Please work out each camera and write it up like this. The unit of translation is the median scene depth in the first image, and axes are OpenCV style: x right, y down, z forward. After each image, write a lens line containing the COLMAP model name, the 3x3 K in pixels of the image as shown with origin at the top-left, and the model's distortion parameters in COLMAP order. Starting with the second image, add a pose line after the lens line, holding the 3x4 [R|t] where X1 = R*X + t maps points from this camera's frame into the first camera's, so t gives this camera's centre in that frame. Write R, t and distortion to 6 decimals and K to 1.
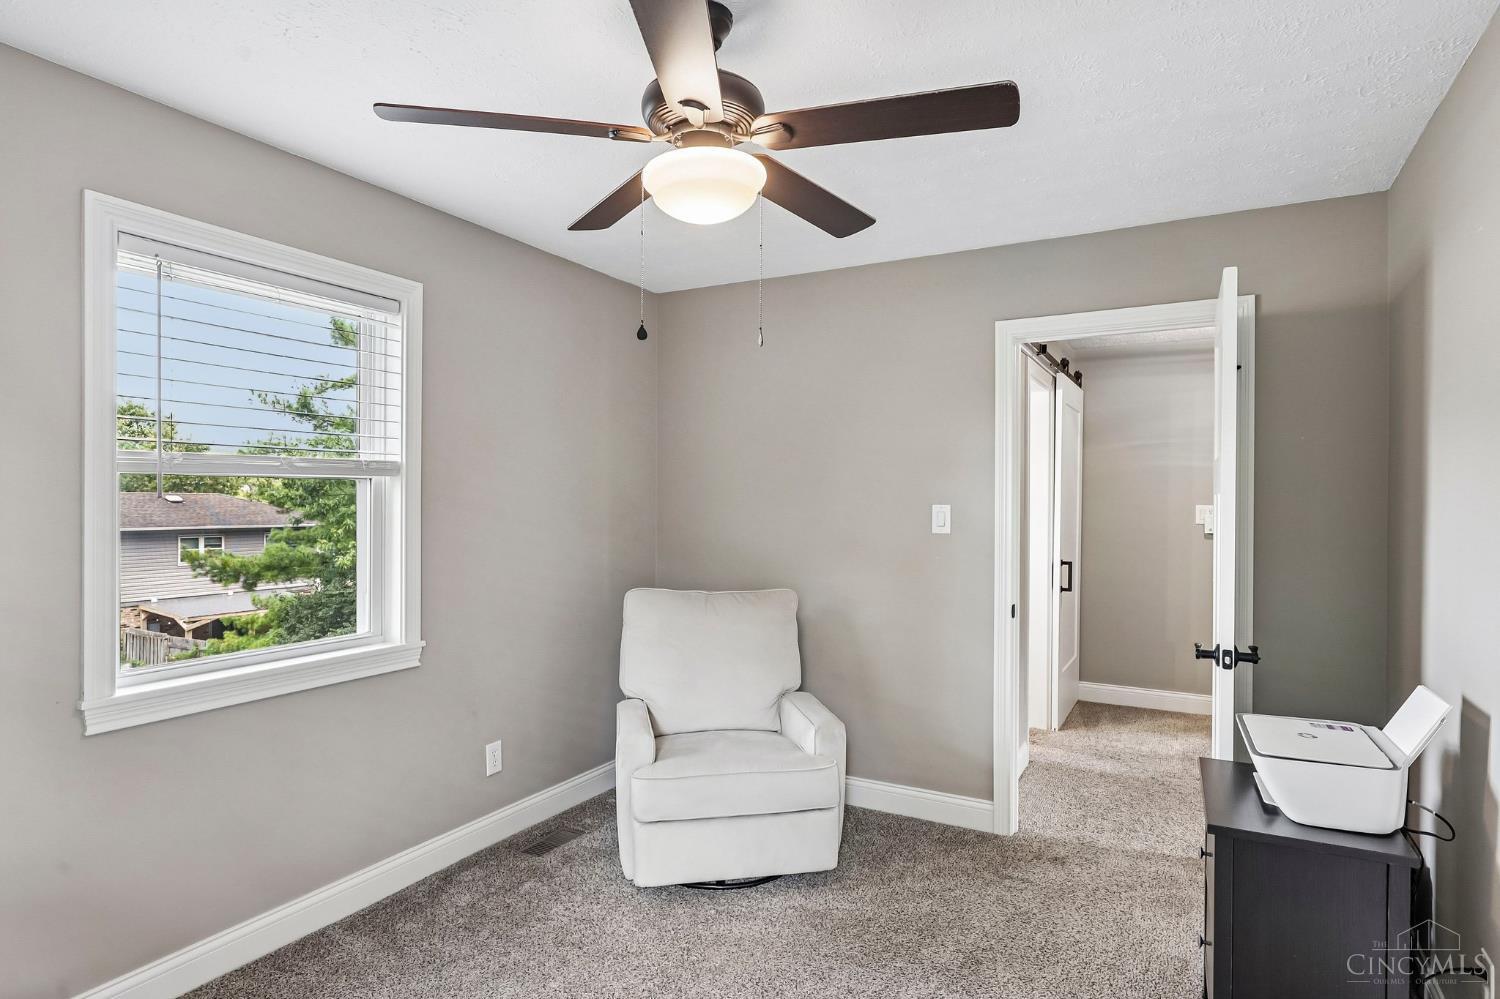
lens RADIAL K [[834.9, 0, 750.0], [0, 834.9, 499.5], [0, 0, 1]] dist [-0.000779, -0.000019]
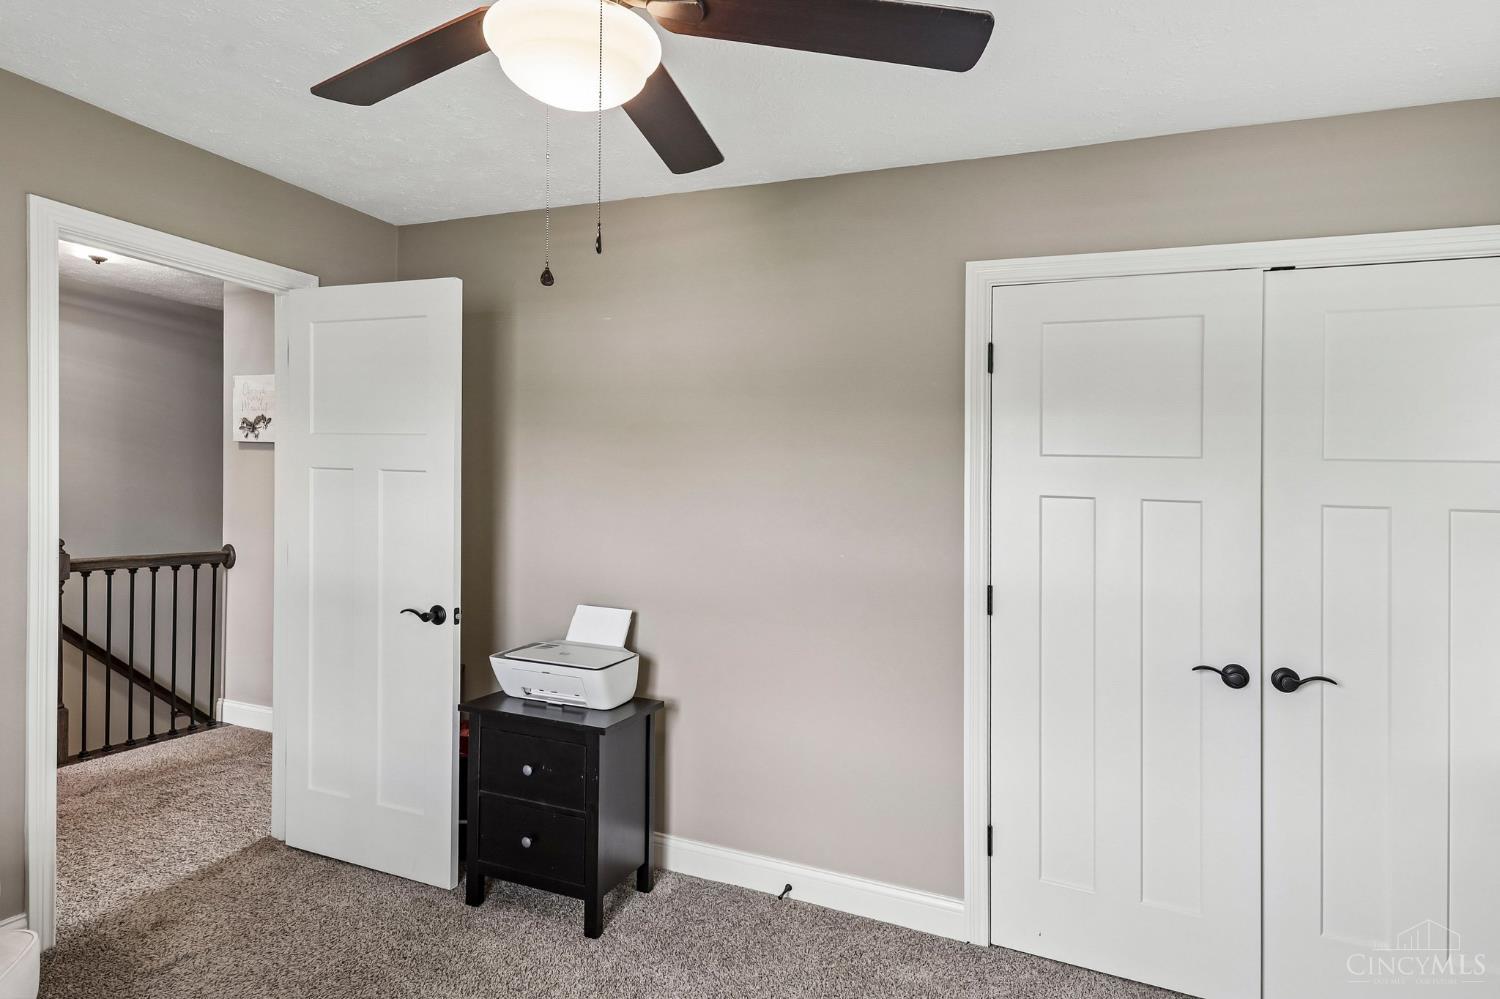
lens RADIAL K [[810.8, 0, 749.2], [0, 810.8, 513.9], [0, 0, 1]] dist [0.000254, 0.000459]
pose [[-0.097723, -0.033498, 0.994650, -0.282378], [-0.032244, 0.999015, 0.030477, 0.000131], [-0.994691, -0.029093, -0.098707, 0.339039]]
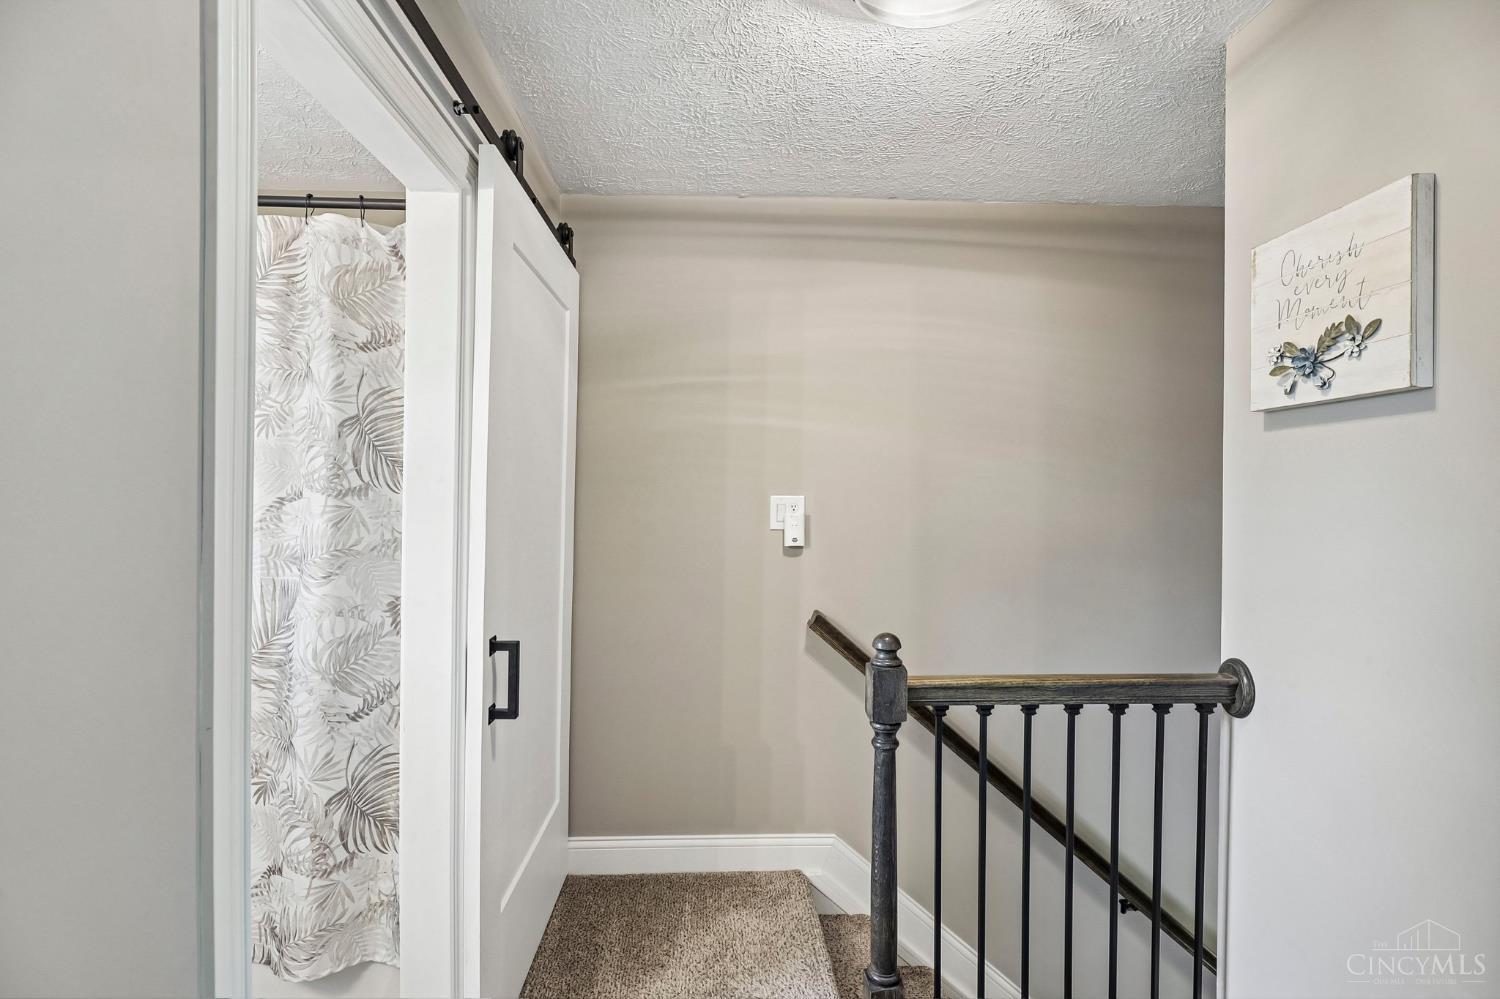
lens RADIAL K [[692.3, 0, 750.0], [0, 692.3, 499.5], [0, 0, 1]] dist [0.000410, 0.000133]
pose [[0.857751, 0.004521, 0.514045, 0.311731], [-0.008934, 0.999941, 0.006114, 0.005197], [-0.513987, -0.009837, 0.857741, 0.666746]]
